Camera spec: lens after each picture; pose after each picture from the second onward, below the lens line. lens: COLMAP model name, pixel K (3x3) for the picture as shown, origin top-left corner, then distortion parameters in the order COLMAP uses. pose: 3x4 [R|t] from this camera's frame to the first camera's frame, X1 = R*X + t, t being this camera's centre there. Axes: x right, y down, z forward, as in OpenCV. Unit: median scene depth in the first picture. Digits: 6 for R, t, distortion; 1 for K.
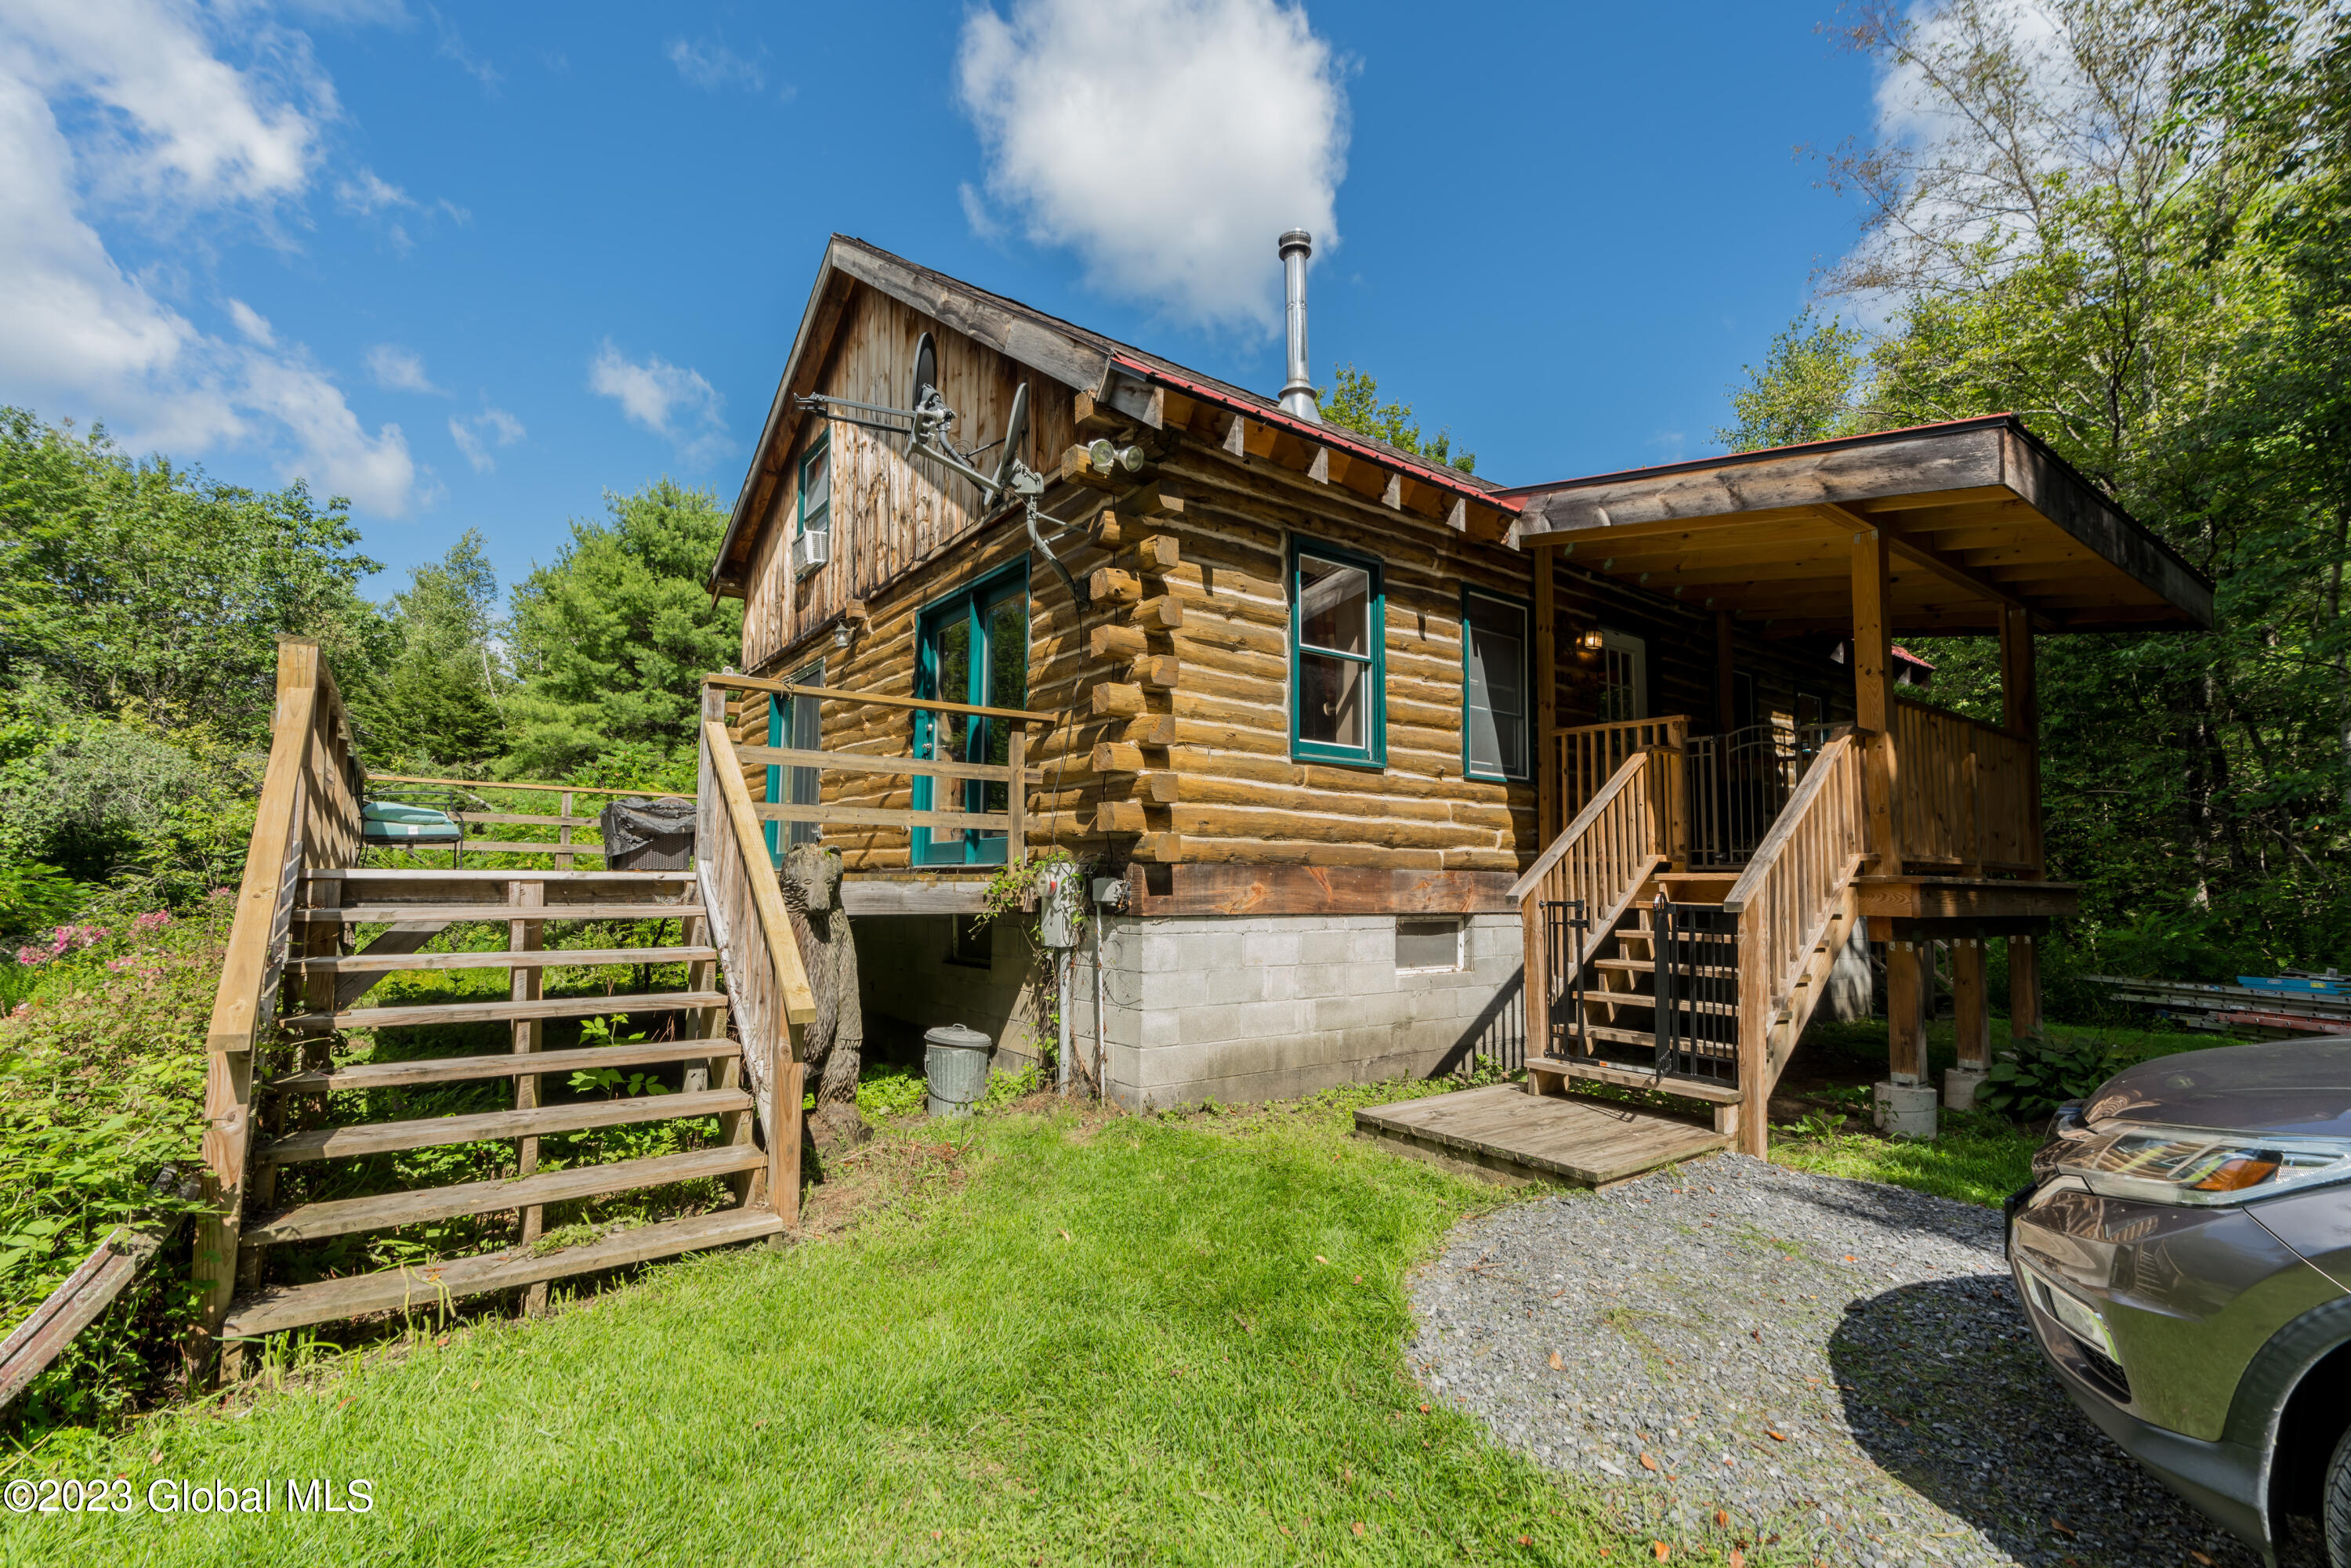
lens RADIAL K [[1061.3, 0, 1164.5], [0, 1061.3, 807.0], [0, 0, 1]] dist [-0.012467, 0.005491]
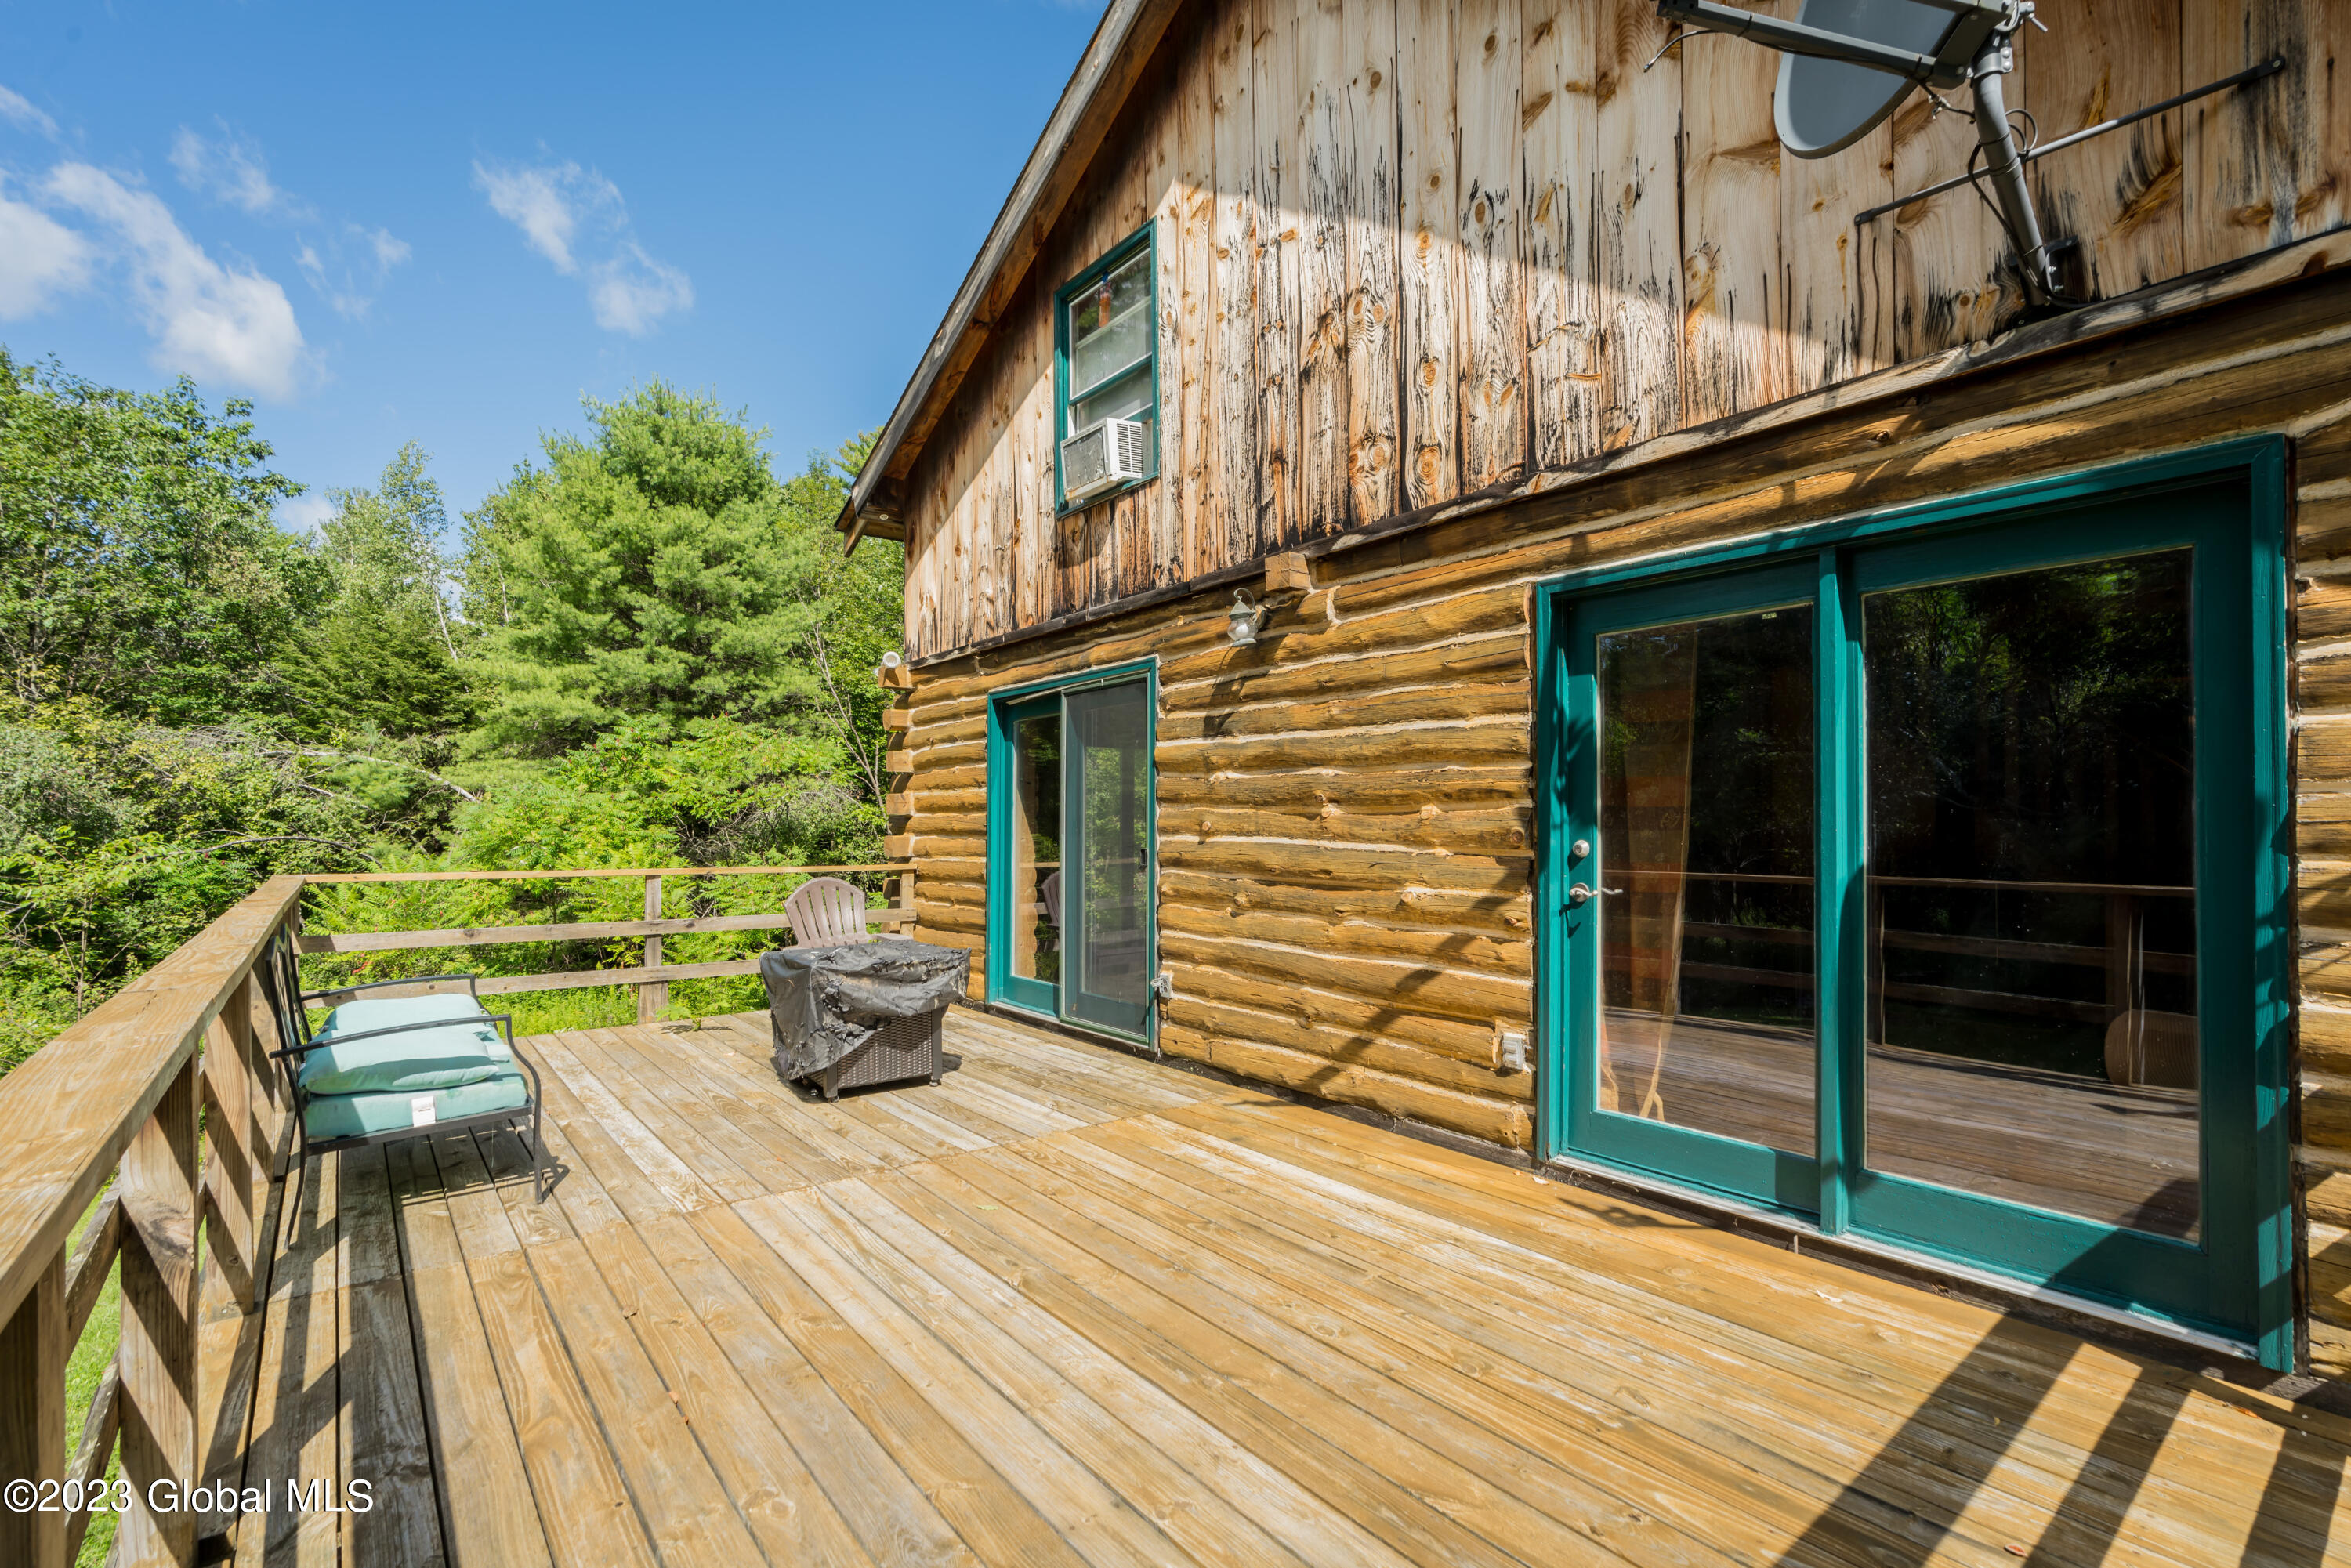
lens RADIAL K [[1061.3, 0, 1151.7], [0, 1061.3, 819.5], [0, 0, 1]] dist [-0.012467, 0.005491]
pose [[0.999567, -0.007113, 0.028543, -0.130118], [0.004953, 0.997169, 0.075027, -0.038061], [-0.028995, -0.074853, 0.996773, 0.174438]]
